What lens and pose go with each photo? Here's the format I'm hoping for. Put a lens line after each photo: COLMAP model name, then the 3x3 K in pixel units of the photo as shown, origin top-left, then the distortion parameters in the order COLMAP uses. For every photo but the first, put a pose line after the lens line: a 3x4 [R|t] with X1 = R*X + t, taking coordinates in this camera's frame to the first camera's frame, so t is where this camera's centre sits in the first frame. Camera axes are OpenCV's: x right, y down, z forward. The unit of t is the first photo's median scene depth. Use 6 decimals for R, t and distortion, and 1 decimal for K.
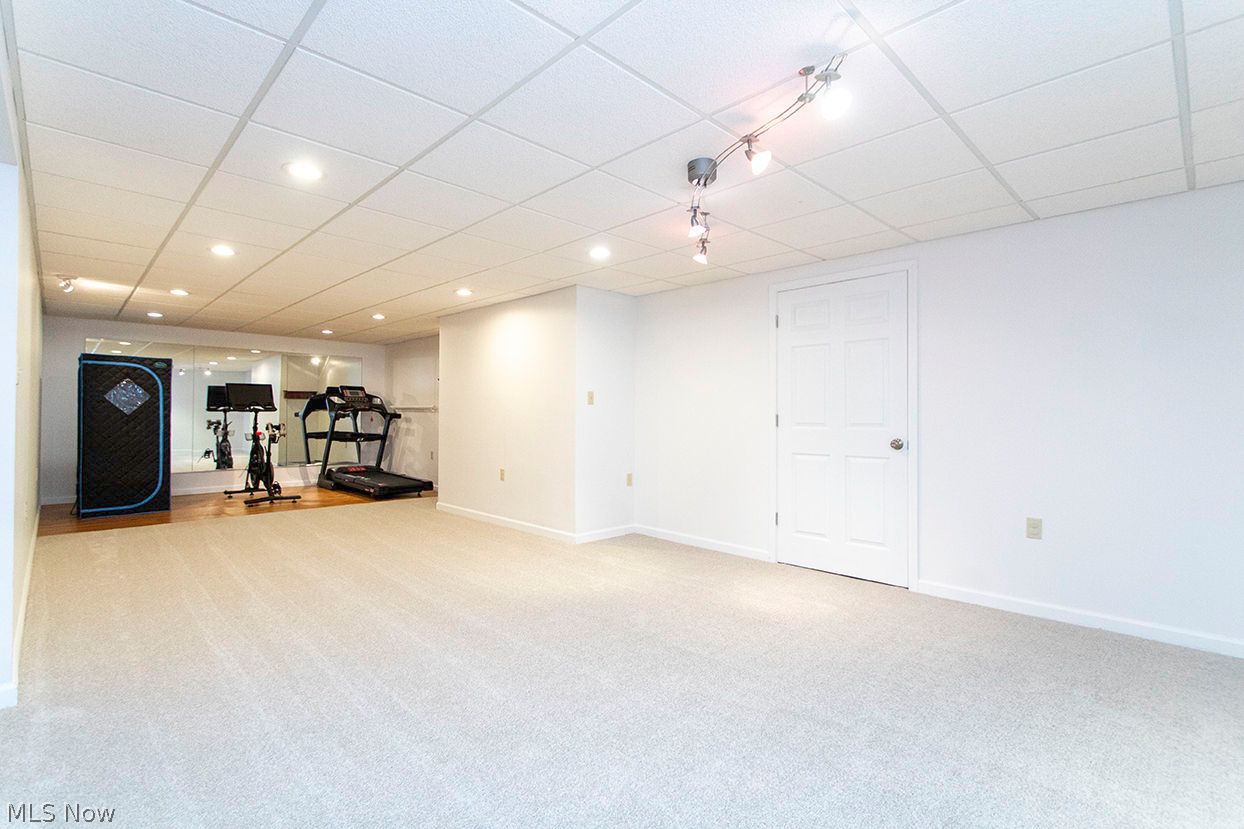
lens RADIAL K [[577.1, 0, 614.7], [0, 577.1, 416.4], [0, 0, 1]] dist [-0.003201, -0.000294]
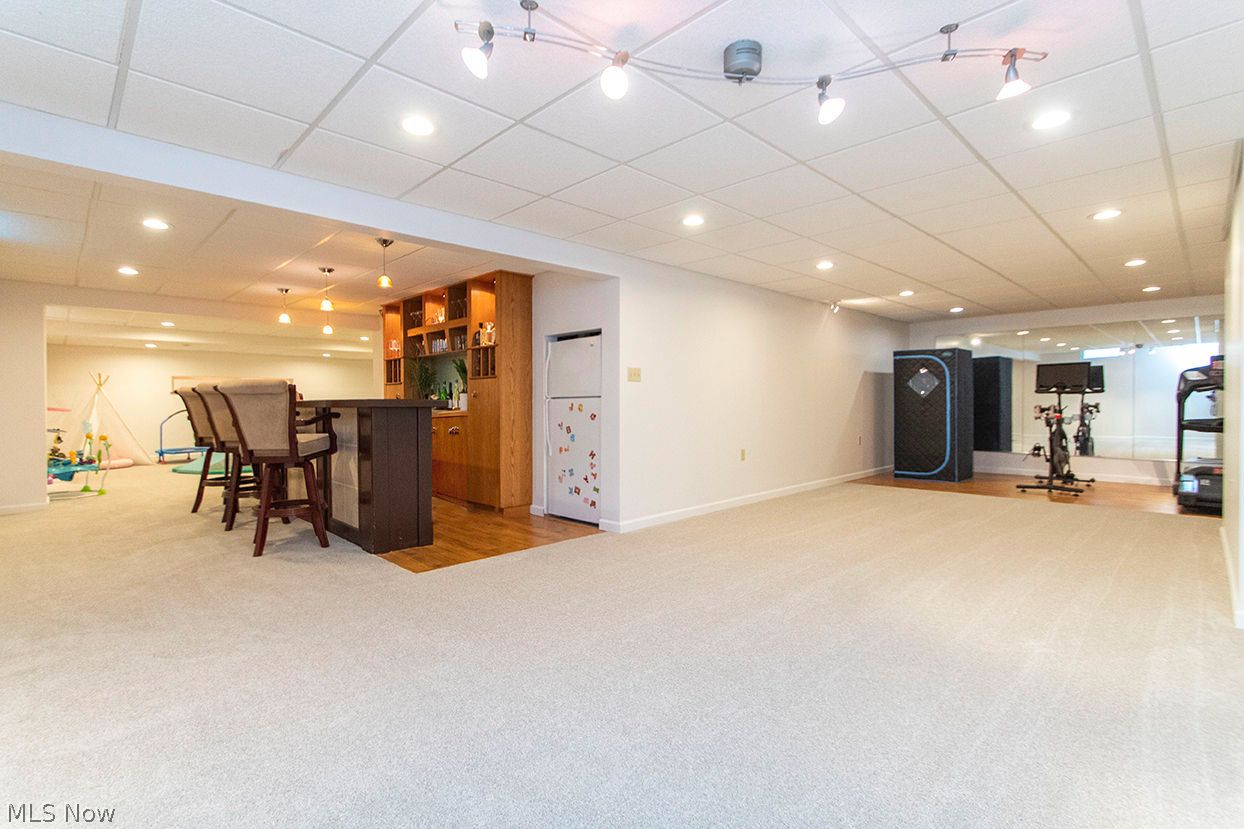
lens RADIAL K [[577.1, 0, 614.6], [0, 577.1, 408.7], [0, 0, 1]] dist [-0.003201, -0.000294]
pose [[-0.000578, 0.006298, -0.999980, 0.345580], [0.005763, 0.999964, 0.006295, 0.007931], [0.999983, -0.005759, -0.000614, 0.323986]]
